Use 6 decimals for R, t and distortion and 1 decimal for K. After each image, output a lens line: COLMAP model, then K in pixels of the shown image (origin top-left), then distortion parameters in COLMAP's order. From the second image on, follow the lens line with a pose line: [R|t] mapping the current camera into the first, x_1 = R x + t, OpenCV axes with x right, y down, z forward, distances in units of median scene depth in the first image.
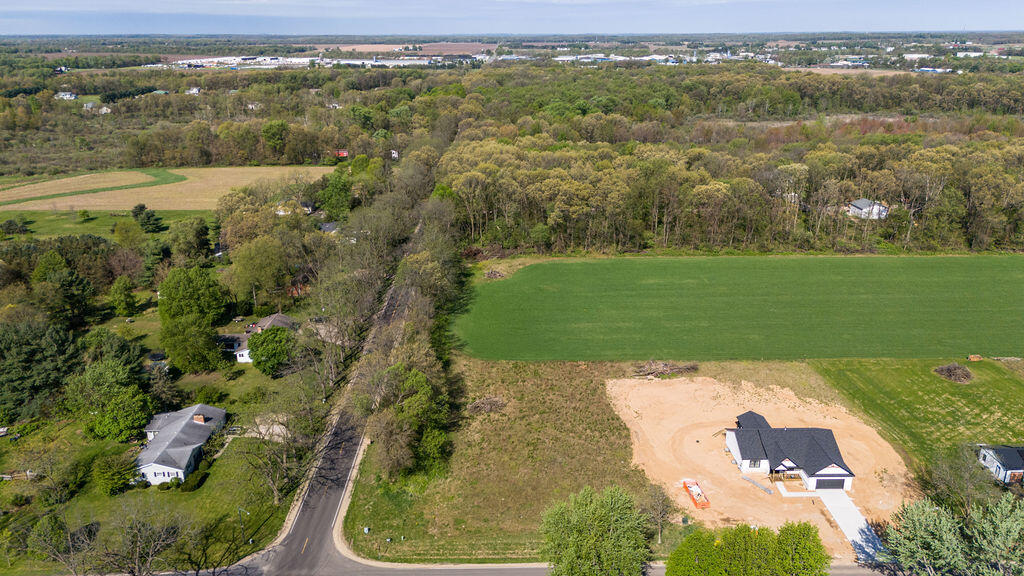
lens RADIAL K [[761.6, 0, 513.4], [0, 761.6, 249.8], [0, 0, 1]] dist [0.097114, -0.113174]
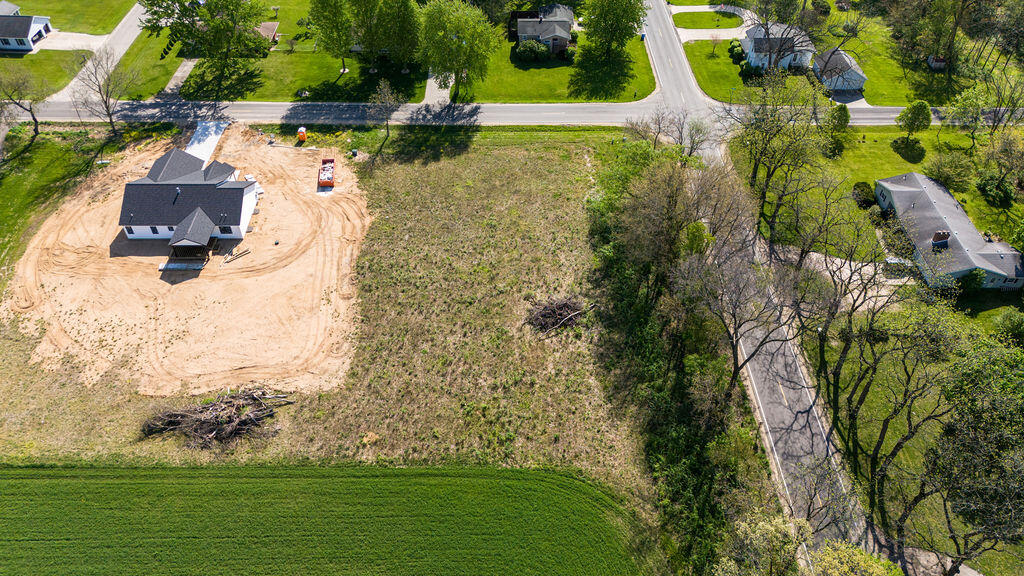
lens RADIAL K [[752.9, 0, 512.0], [0, 752.9, 288.0], [0, 0, 1]] dist [0.082686, -0.079613]
pose [[-0.999965, -0.006979, 0.004676, -0.001475], [0.000528, 0.503296, 0.864114, -0.404340], [-0.008384, 0.864086, -0.503275, 1.479103]]
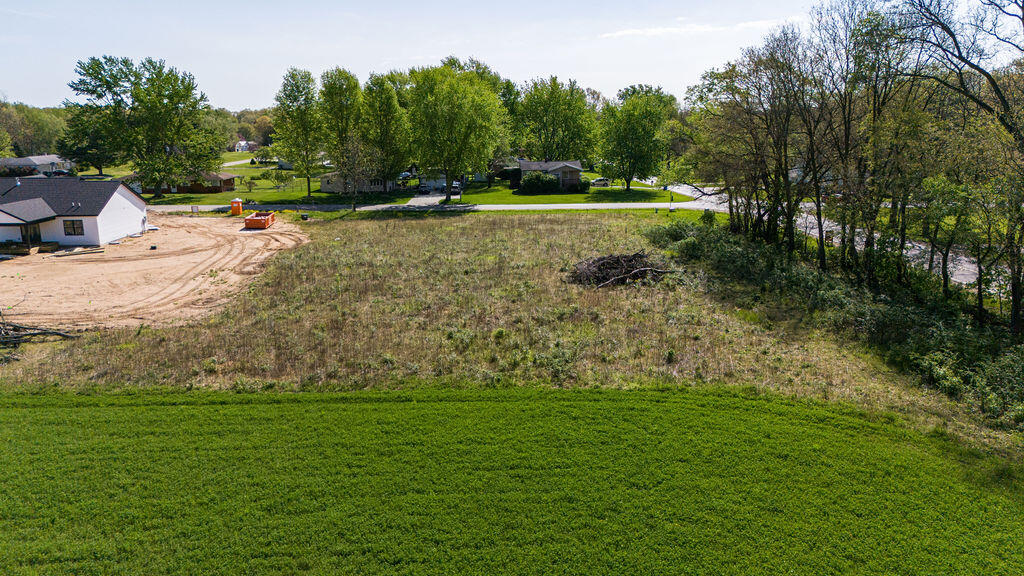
lens RADIAL K [[745.7, 0, 513.7], [0, 745.7, 297.2], [0, 0, 1]] dist [0.080257, -0.081490]
pose [[-0.999800, 0.012419, -0.015690, 0.023007], [0.003260, 0.874701, 0.484652, 0.049891], [0.019743, 0.484504, -0.874566, 1.490096]]
